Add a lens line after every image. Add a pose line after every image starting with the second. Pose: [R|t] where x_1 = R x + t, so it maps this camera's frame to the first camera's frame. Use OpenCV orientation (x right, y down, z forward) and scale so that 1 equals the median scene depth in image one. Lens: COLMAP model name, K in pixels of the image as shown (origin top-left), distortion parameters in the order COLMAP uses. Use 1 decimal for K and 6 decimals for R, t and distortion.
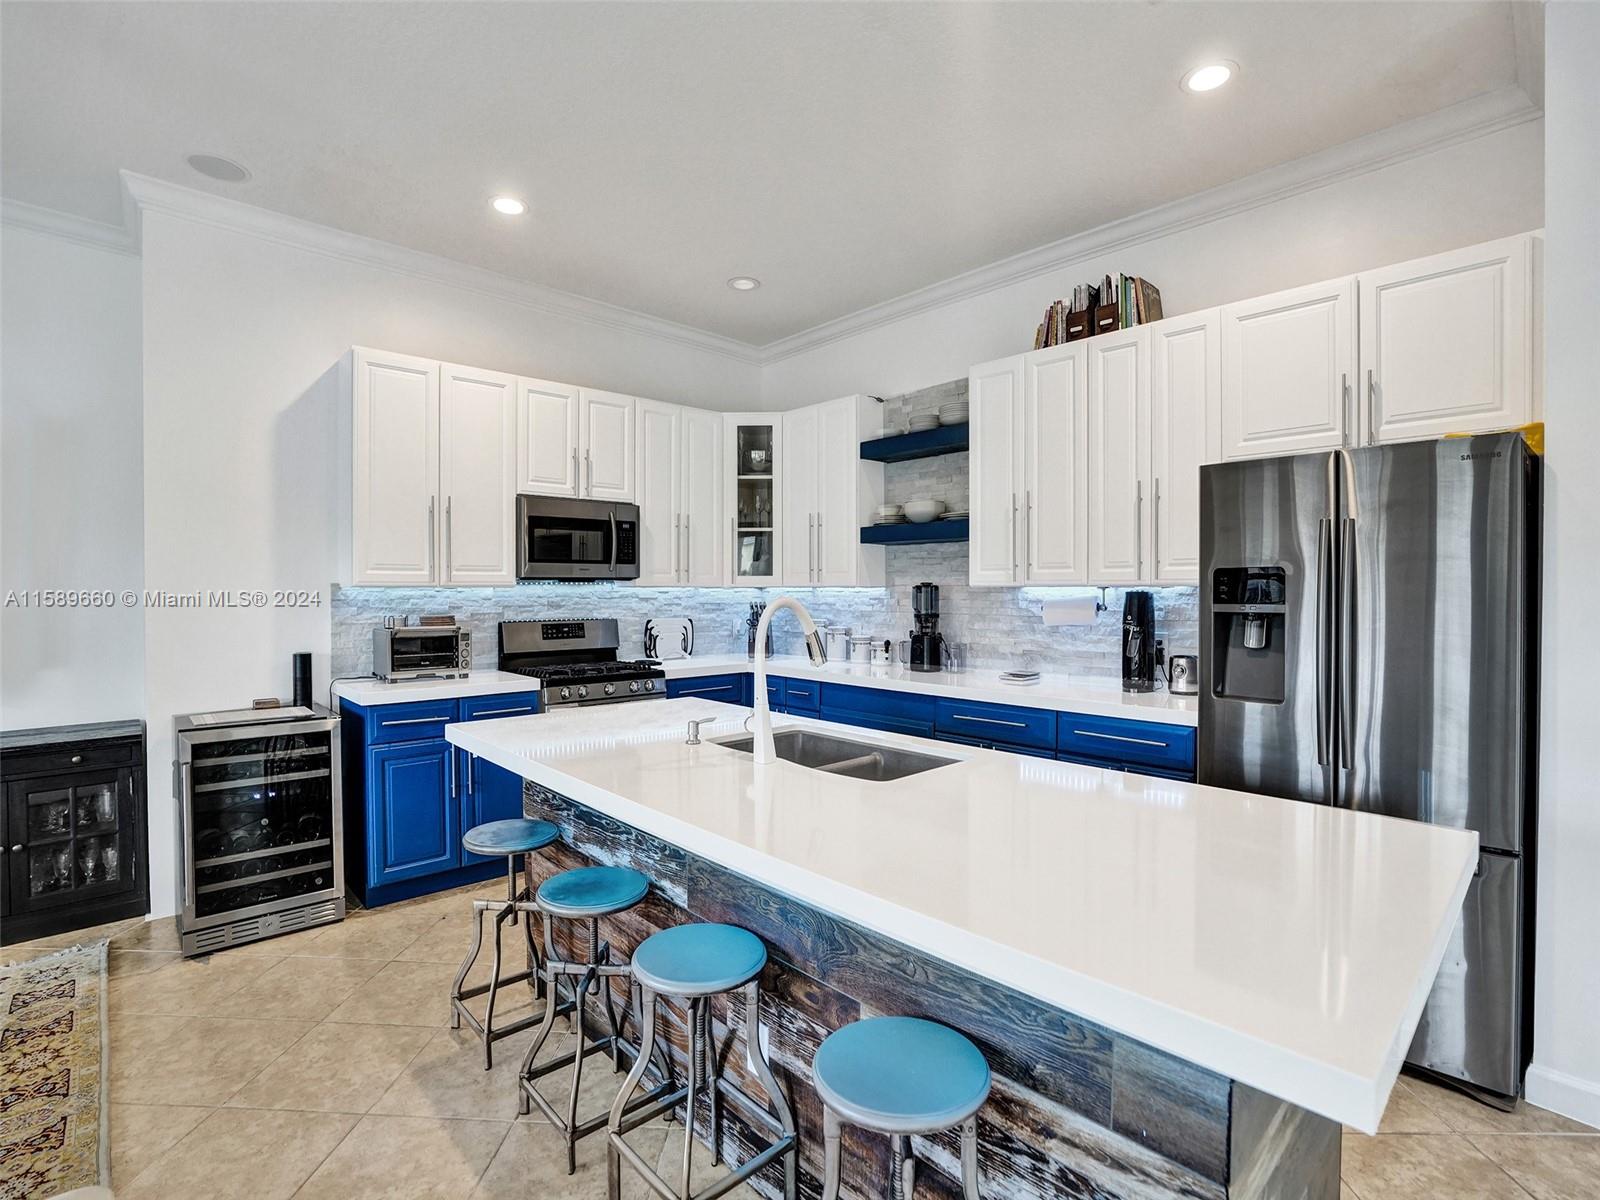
lens RADIAL K [[761.5, 0, 800.0], [0, 761.5, 600.0], [0, 0, 1]] dist [-0.040397, 0.000260]
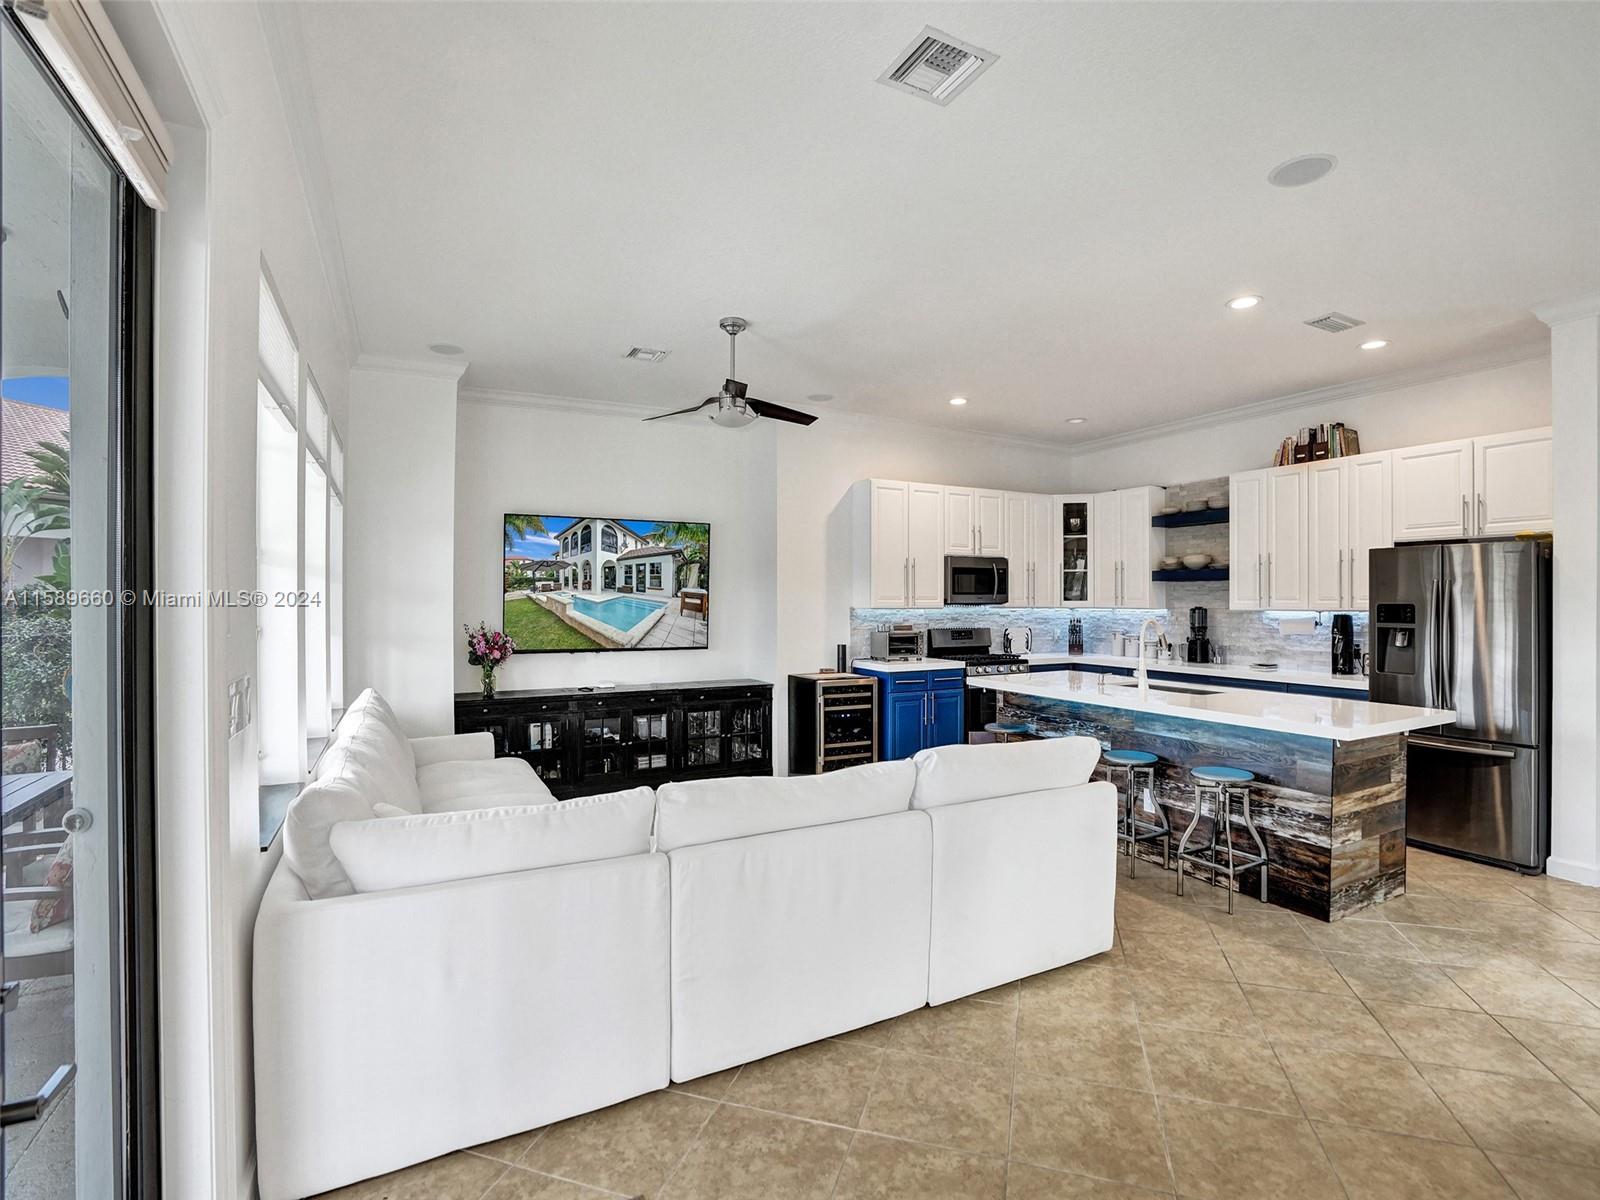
lens RADIAL K [[772.2, 0, 810.0], [0, 772.2, 600.5], [0, 0, 1]] dist [-0.072316, 0.033334]
pose [[0.967124, 0.005137, -0.254254, -0.225334], [-0.008600, 0.999885, -0.012510, -0.009834], [0.254160, 0.014285, 0.967057, -0.765880]]
